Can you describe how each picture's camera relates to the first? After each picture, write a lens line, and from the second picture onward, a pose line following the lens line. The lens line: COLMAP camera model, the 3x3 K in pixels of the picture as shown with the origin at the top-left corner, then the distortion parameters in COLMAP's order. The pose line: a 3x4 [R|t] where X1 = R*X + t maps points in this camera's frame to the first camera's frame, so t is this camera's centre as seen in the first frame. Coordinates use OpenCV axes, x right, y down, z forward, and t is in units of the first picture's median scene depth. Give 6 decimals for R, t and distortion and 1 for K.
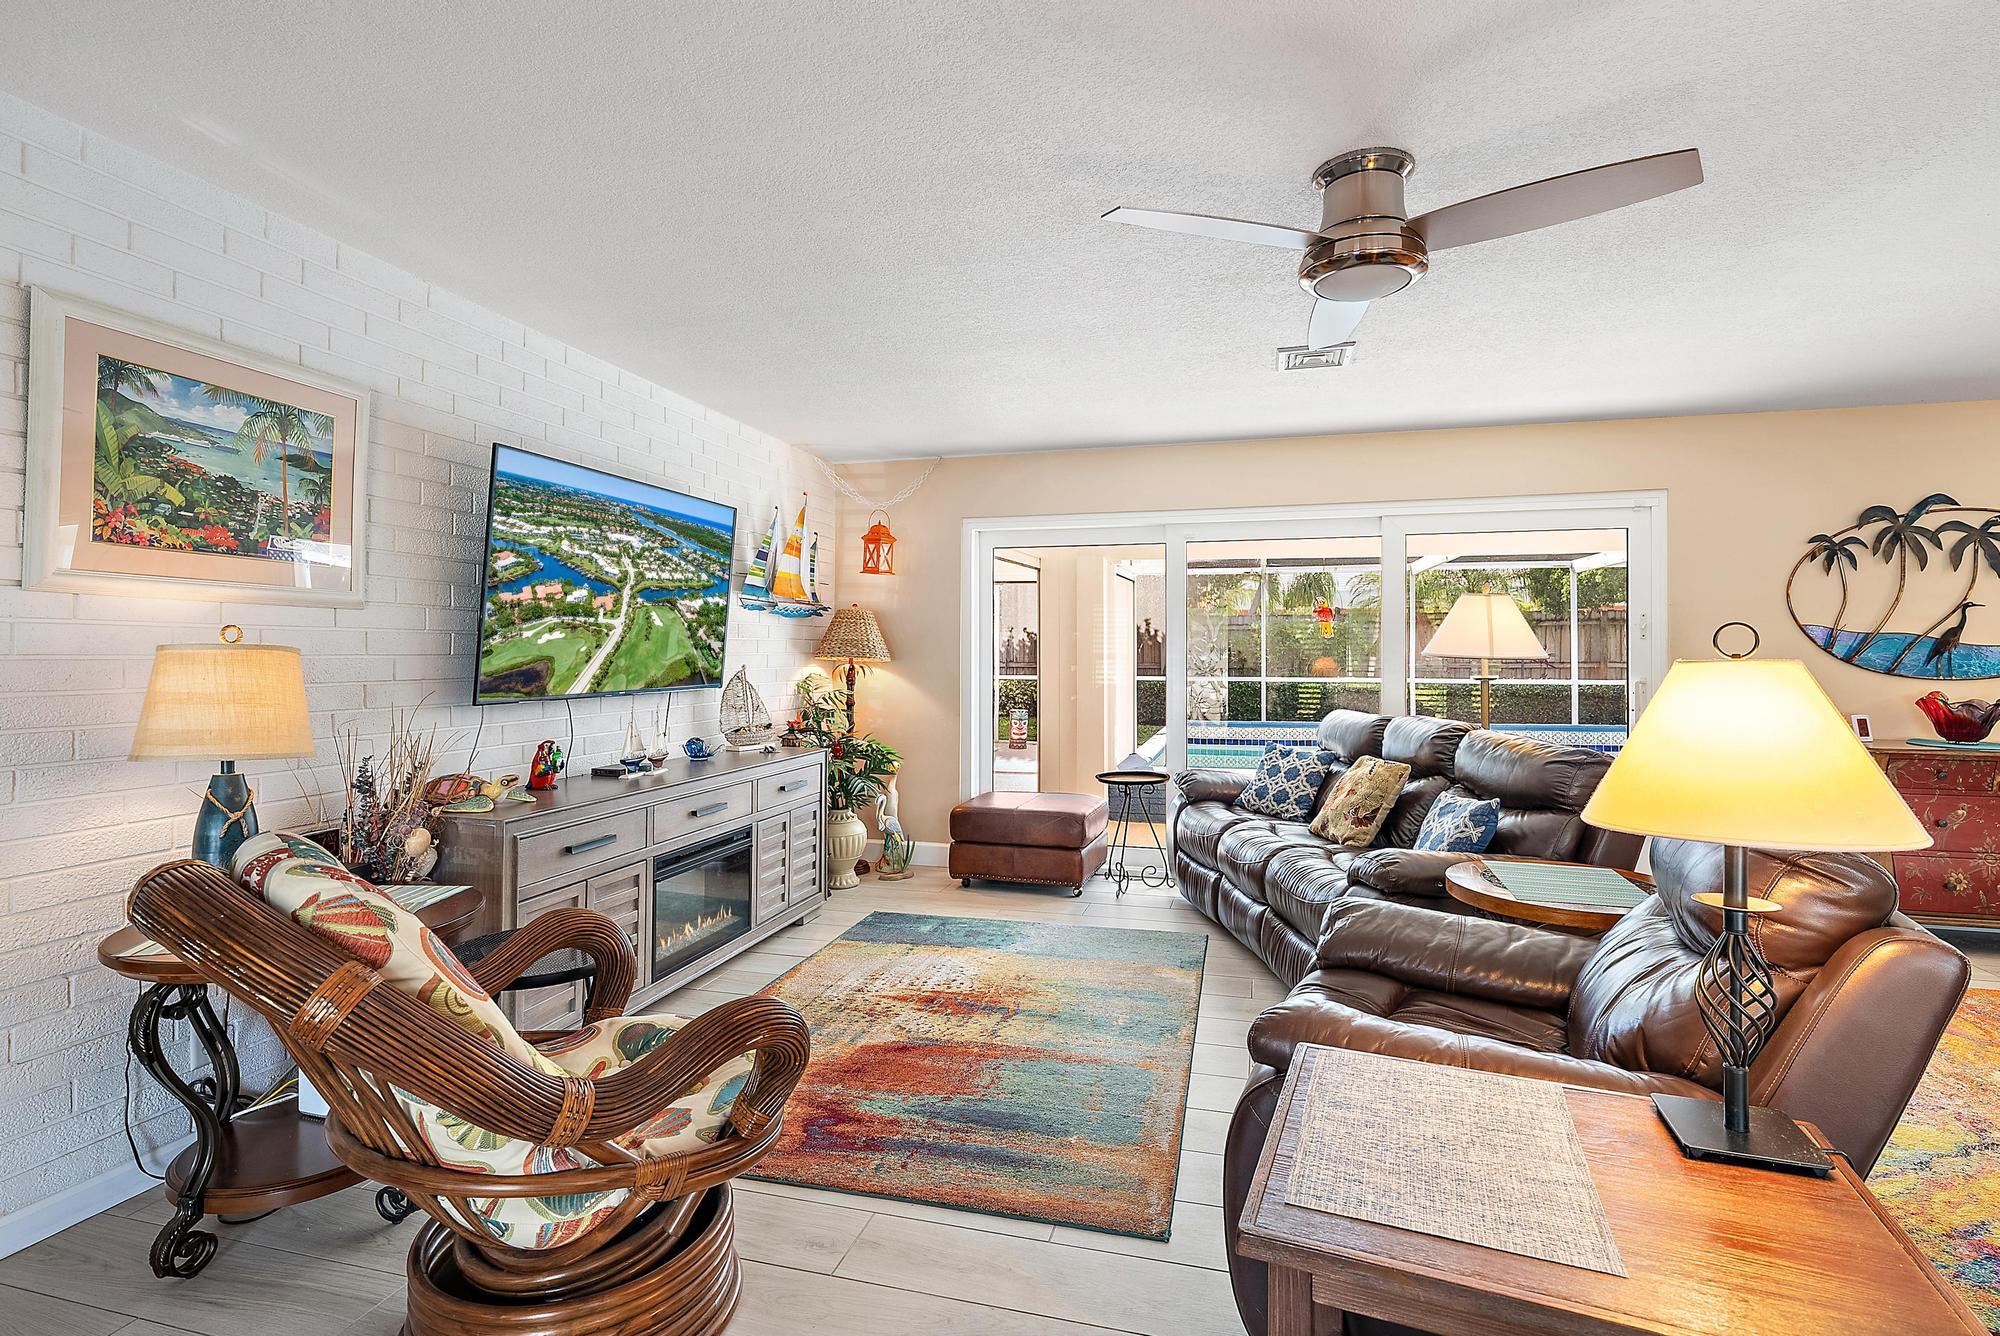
lens RADIAL K [[954.8, 0, 1005.2], [0, 954.8, 655.0], [0, 0, 1]] dist [0.002174, -0.001321]
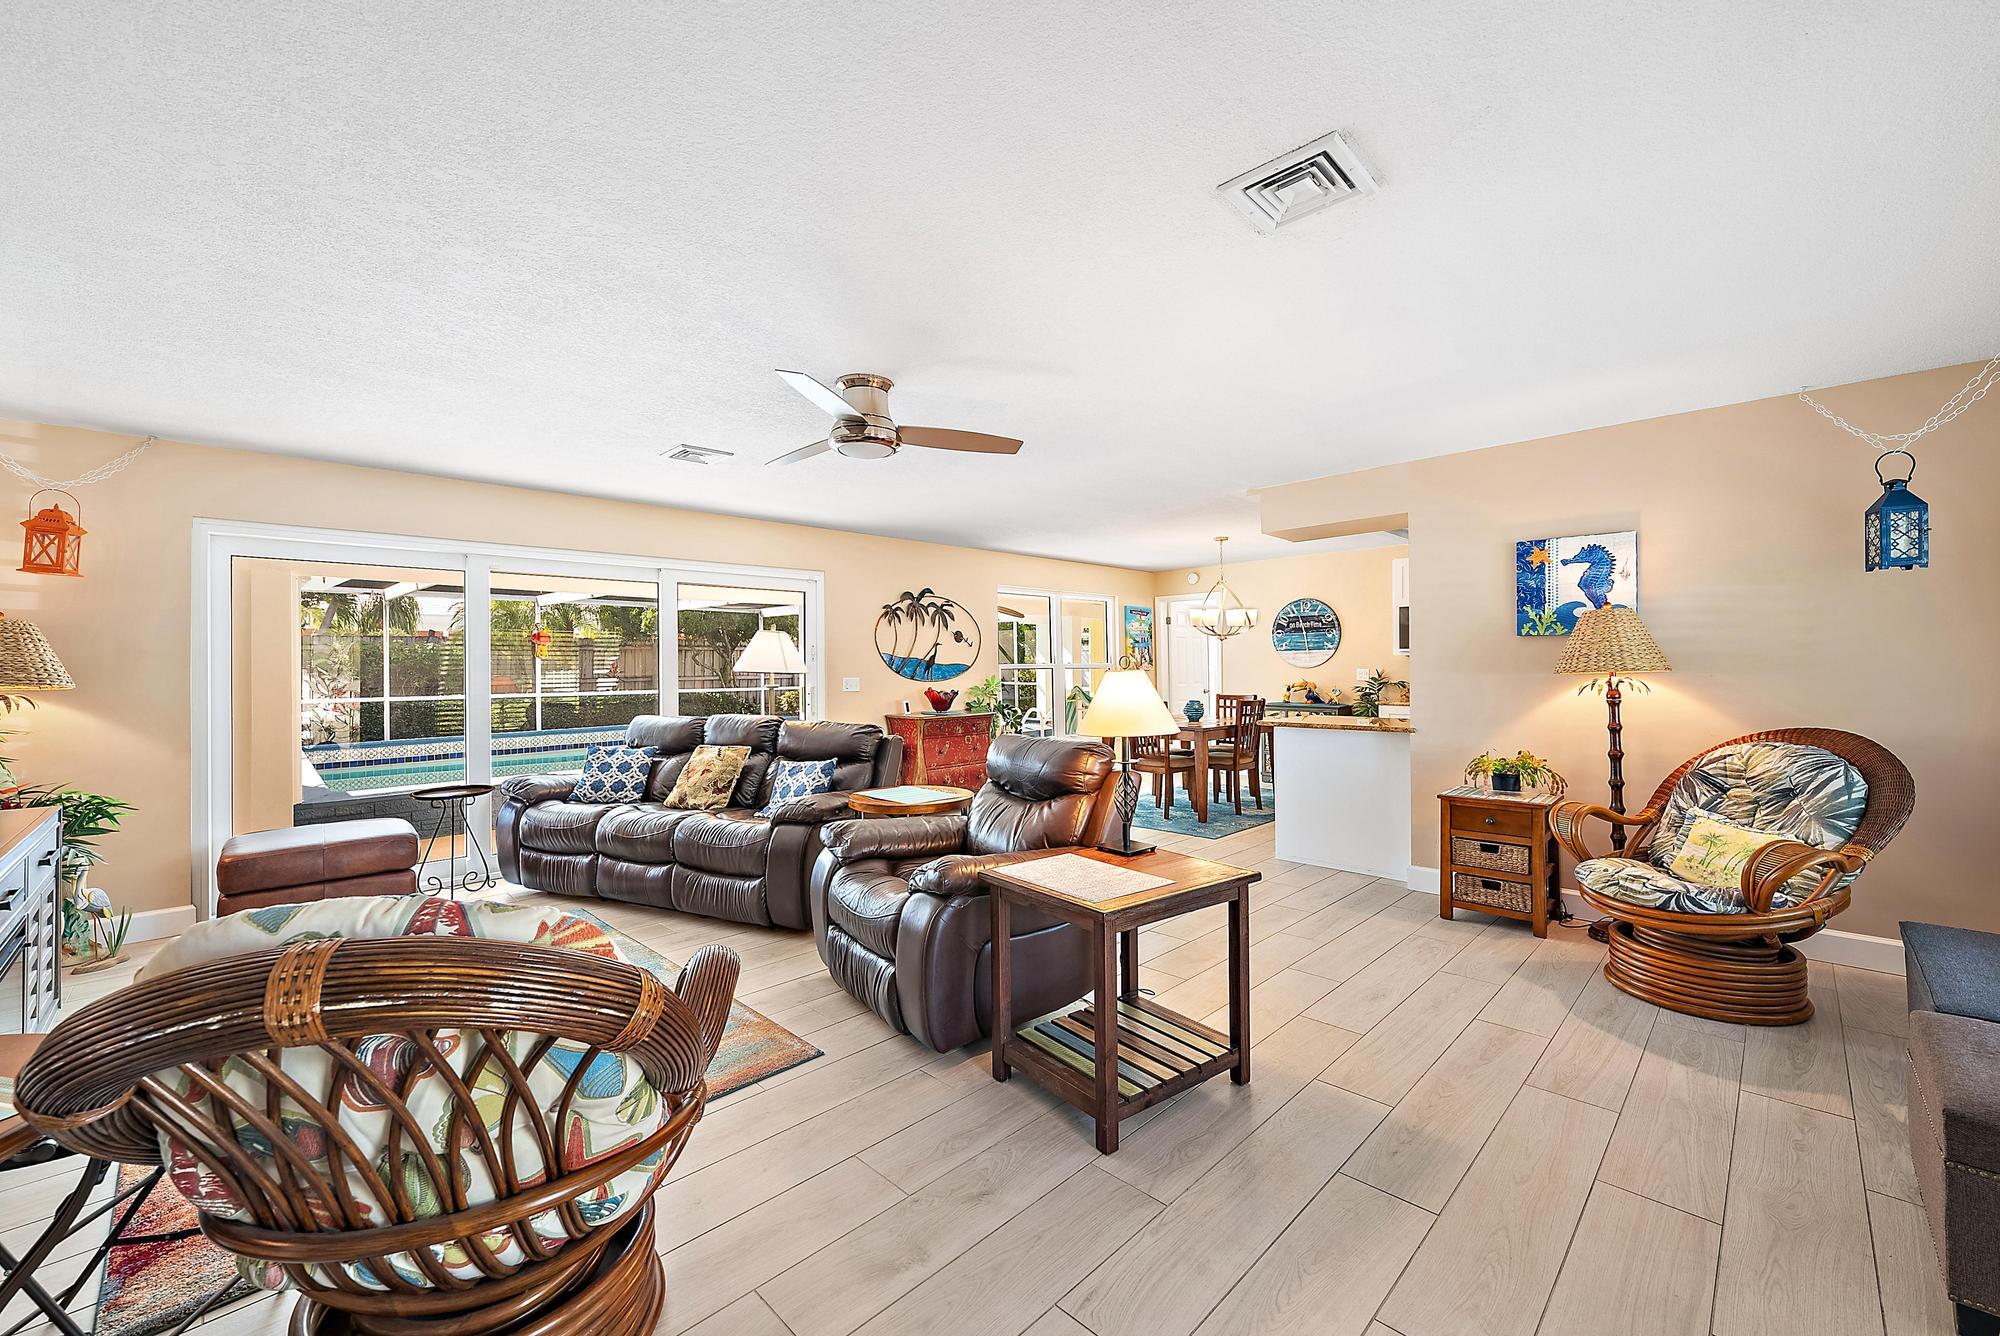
lens RADIAL K [[779.9, 0, 995.2], [0, 779.9, 661.6], [0, 0, 1]] dist [-0.004193, -0.000065]
pose [[0.506875, -0.000744, 0.862019, -0.348797], [0.013033, 0.999892, -0.006800, -0.002257], [-0.861921, 0.014681, 0.506830, 0.054595]]
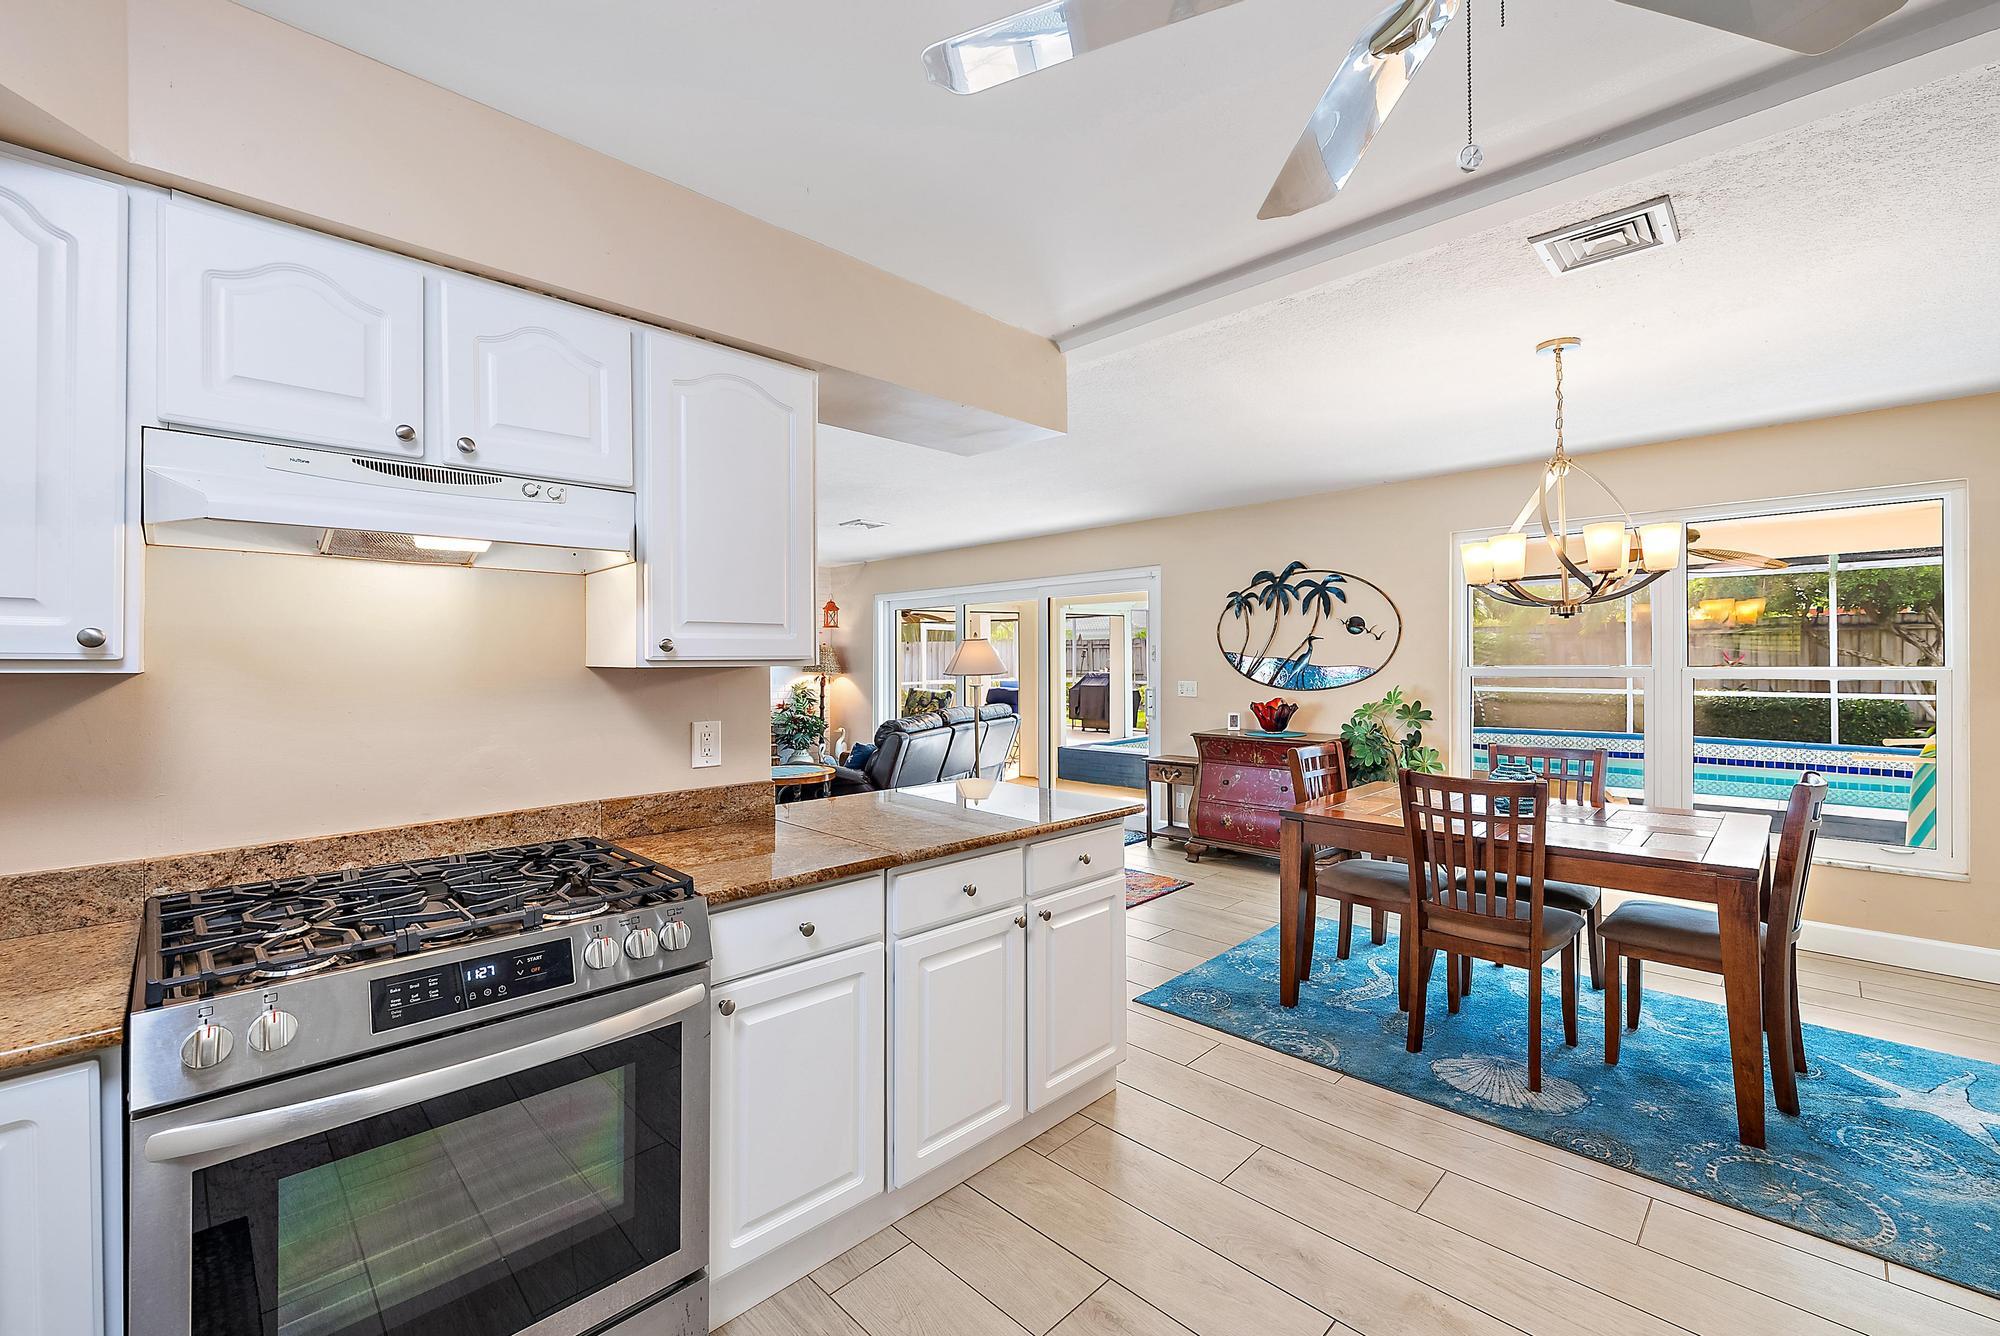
lens RADIAL K [[832.7, 0, 989.3], [0, 832.7, 656.0], [0, 0, 1]] dist [-0.001325, -0.001960]
pose [[0.859713, -0.005544, -0.510747, 1.198799], [0.000959, 0.999957, -0.009240, -0.014113], [0.510777, 0.007454, 0.859681, -0.314732]]
